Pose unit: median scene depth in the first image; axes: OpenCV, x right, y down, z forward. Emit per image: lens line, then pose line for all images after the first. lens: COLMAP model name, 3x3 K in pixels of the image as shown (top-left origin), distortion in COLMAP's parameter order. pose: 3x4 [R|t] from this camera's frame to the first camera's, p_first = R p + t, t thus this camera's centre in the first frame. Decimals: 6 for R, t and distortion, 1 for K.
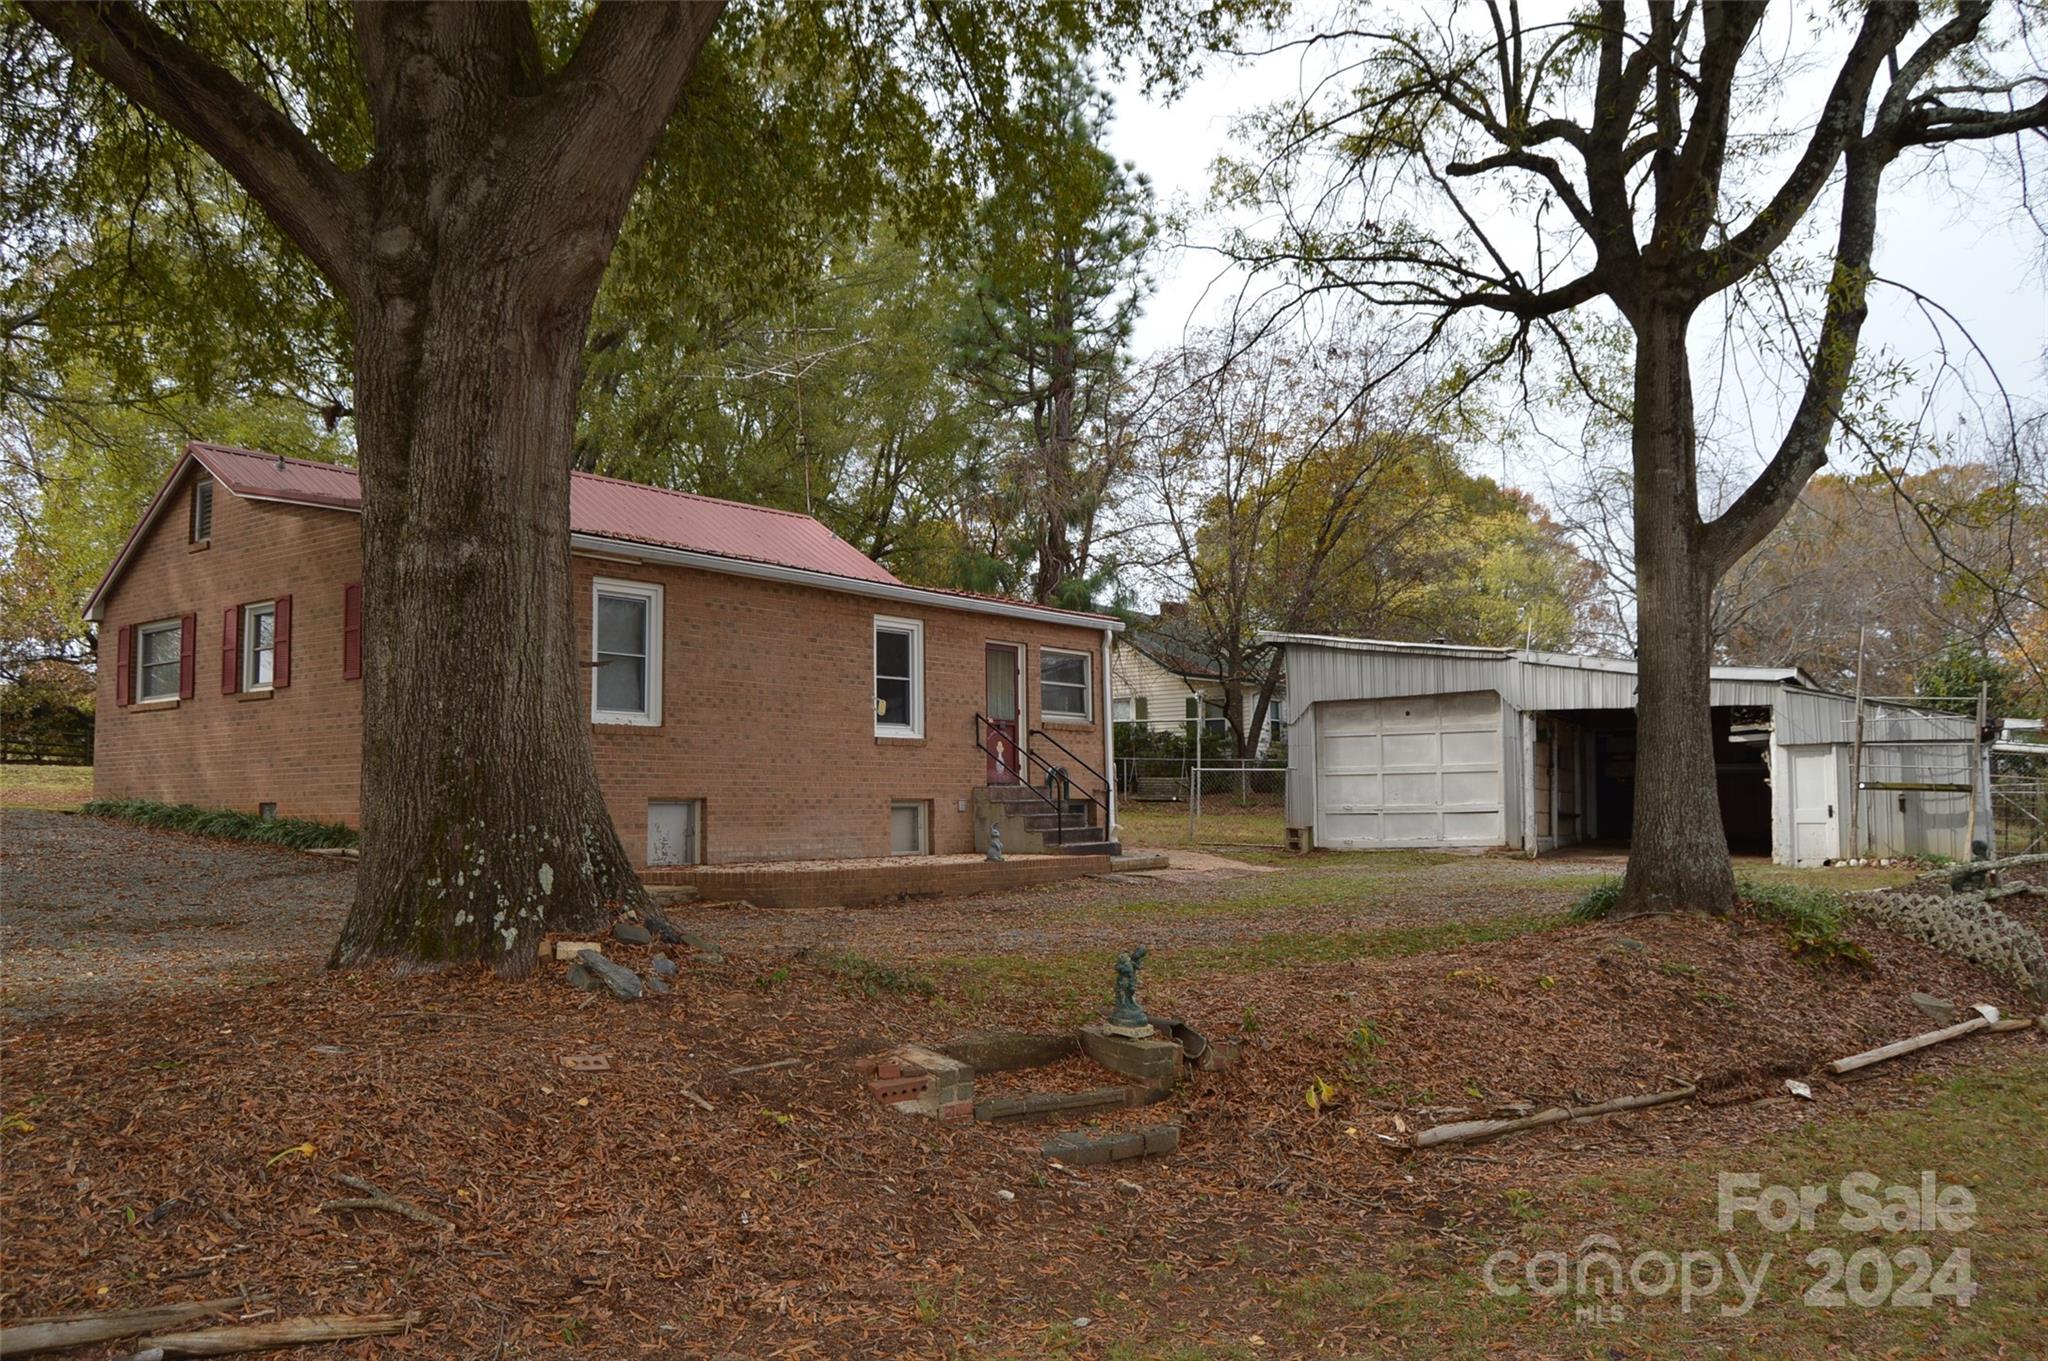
lens RADIAL K [[1630.4, 0, 1023.7], [0, 1630.4, 679.0], [0, 0, 1]] dist [-0.094707, 0.036441]
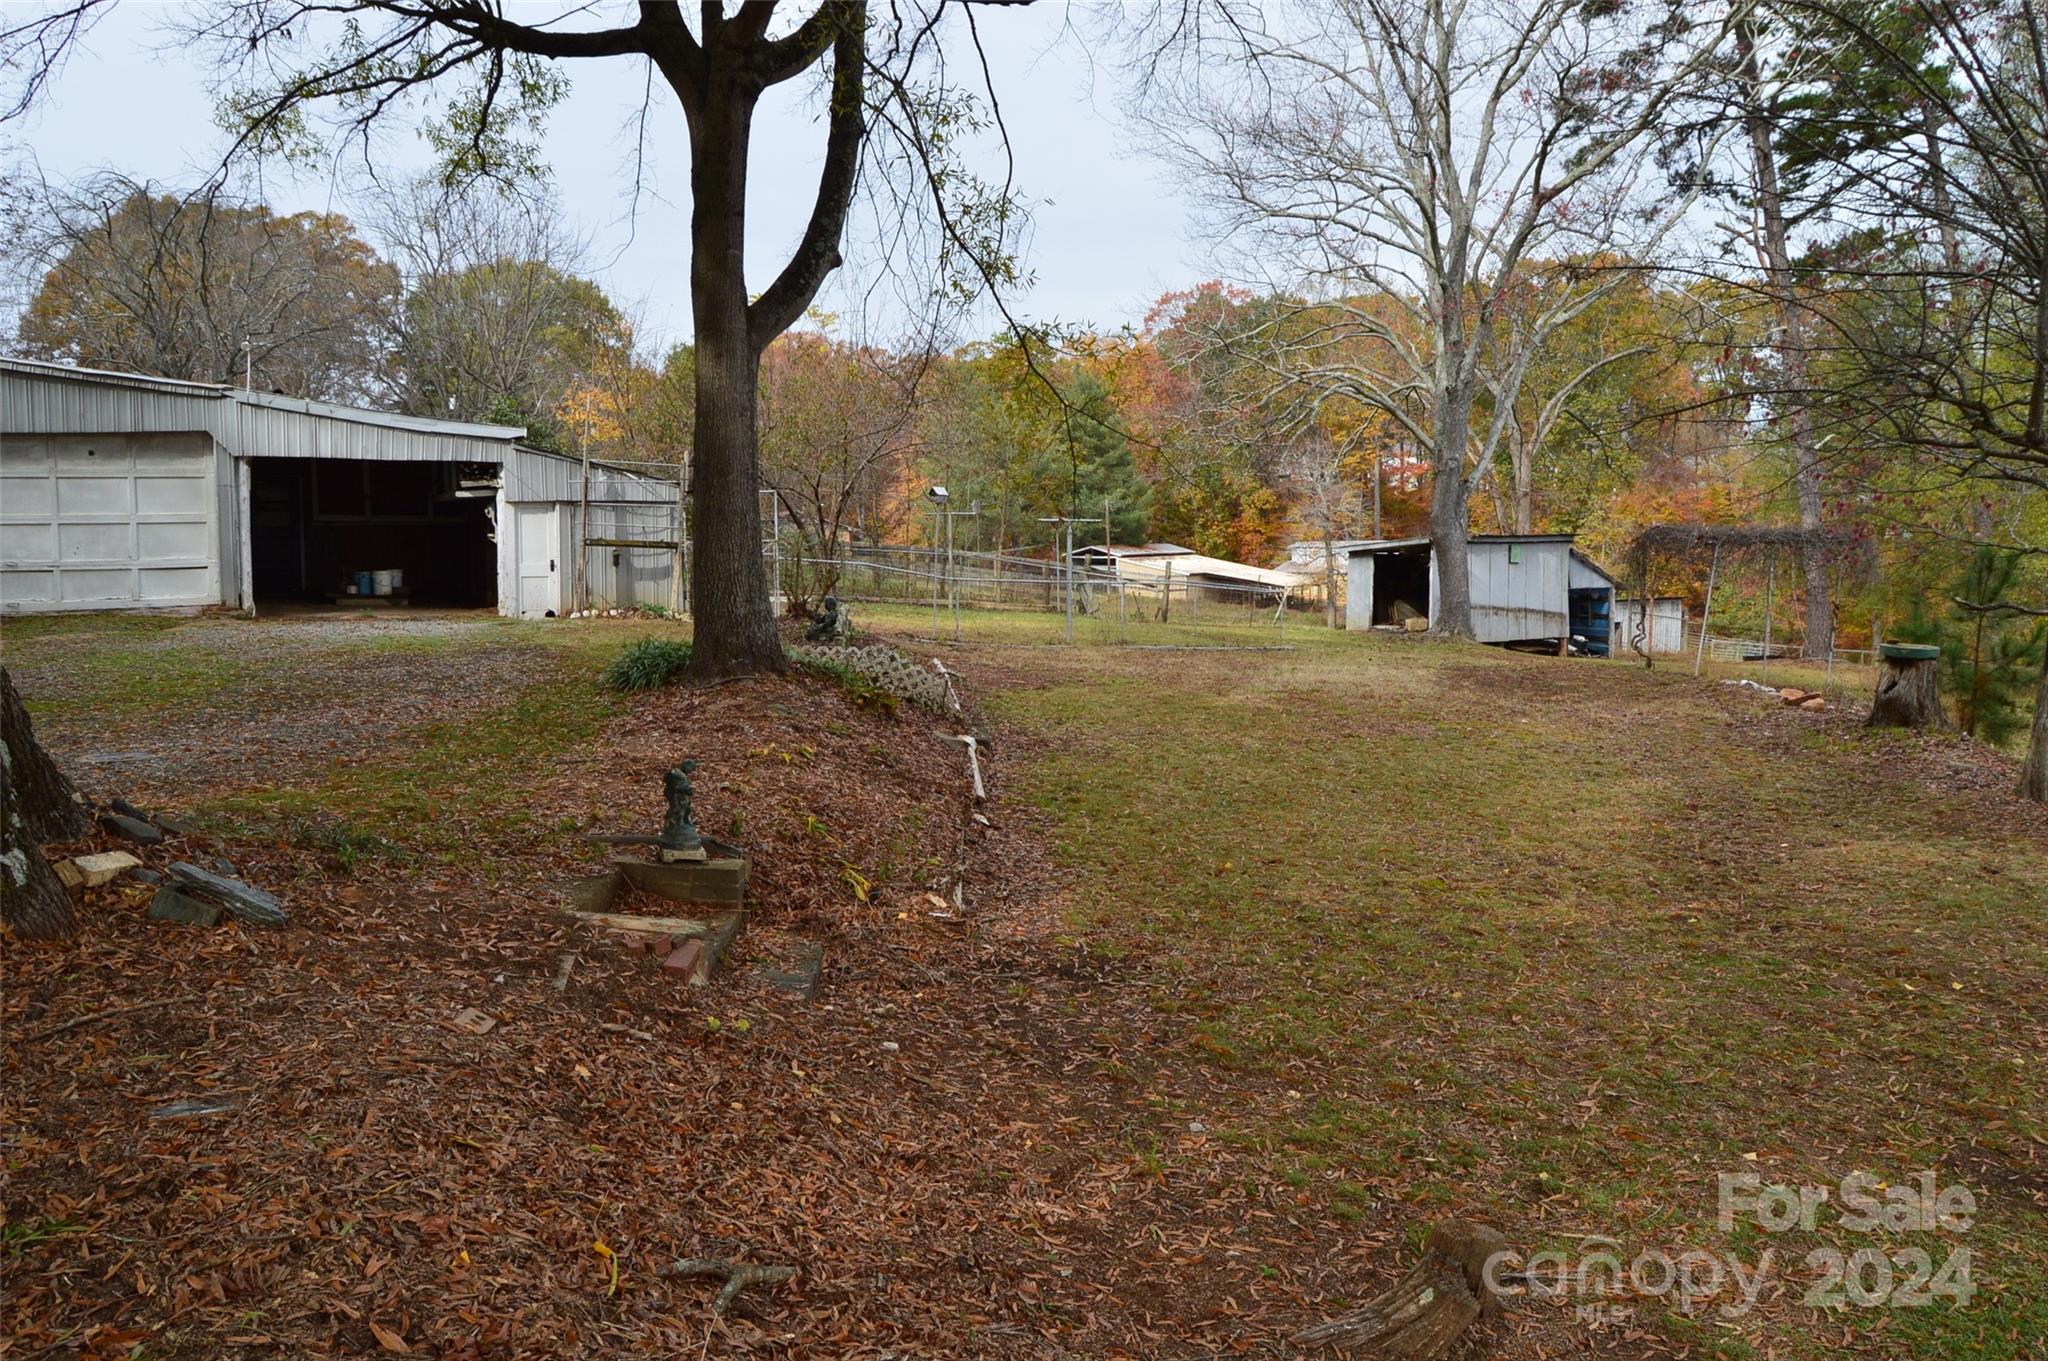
lens RADIAL K [[1630.4, 0, 1024.9], [0, 1630.4, 677.0], [0, 0, 1]] dist [-0.094707, 0.036441]
pose [[0.545394, -0.068387, 0.835385, -0.220975], [-0.070127, 0.989448, 0.126783, -0.002199], [-0.835241, -0.127730, 0.534843, 0.145567]]
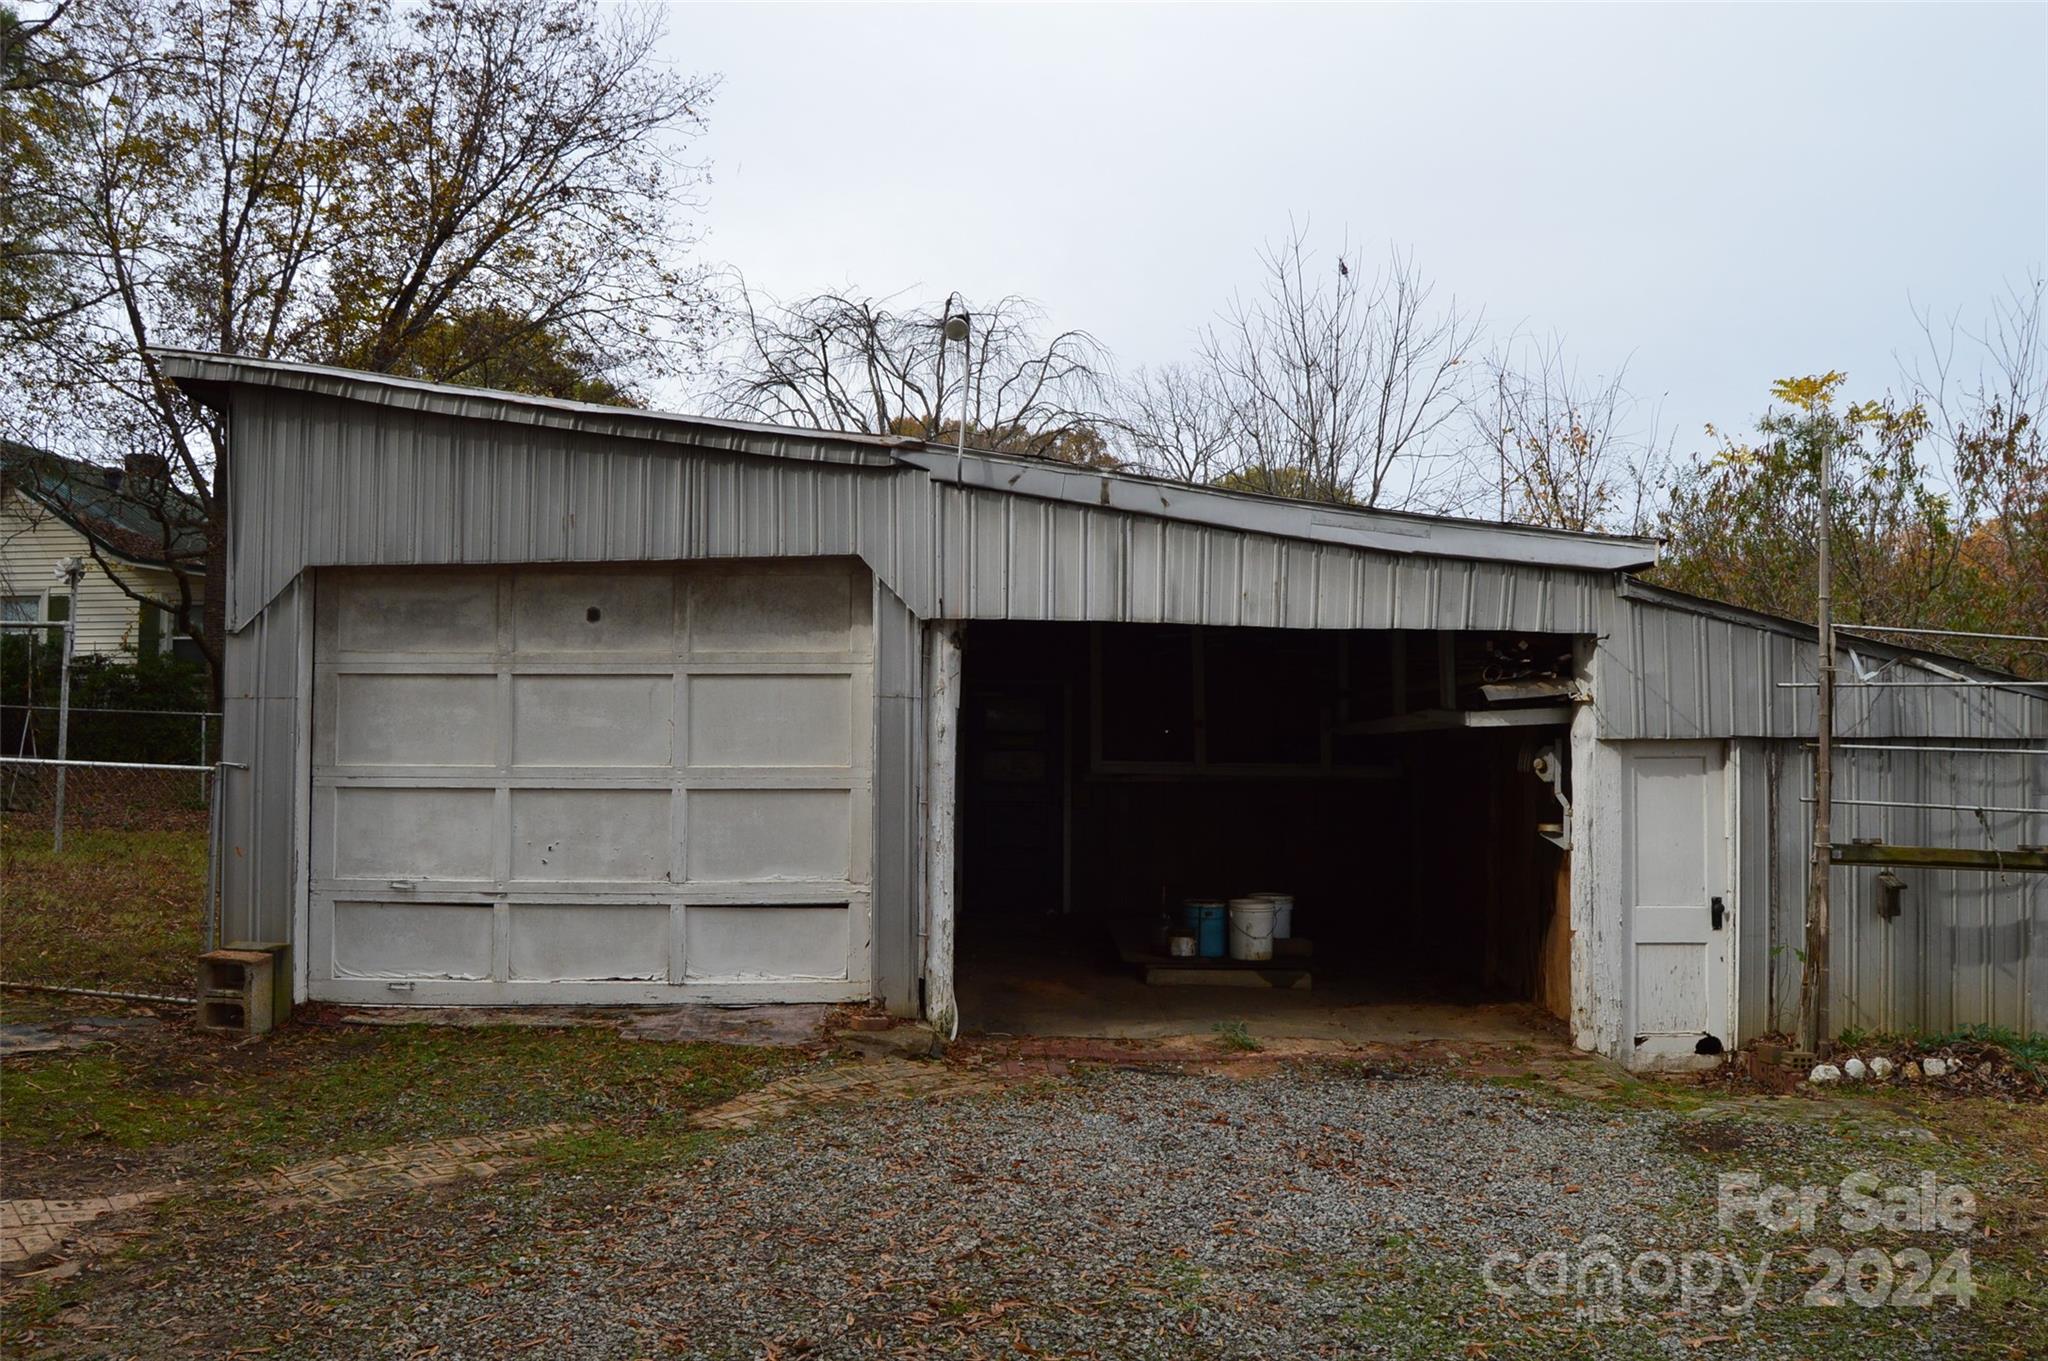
lens RADIAL K [[1630.4, 0, 1019.7], [0, 1630.4, 684.4], [0, 0, 1]] dist [-0.094707, 0.036441]
pose [[0.849183, 0.031906, 0.527134, 0.148194], [-0.052587, 0.998321, 0.024289, 0.025639], [-0.525474, -0.048346, 0.849435, 0.735860]]
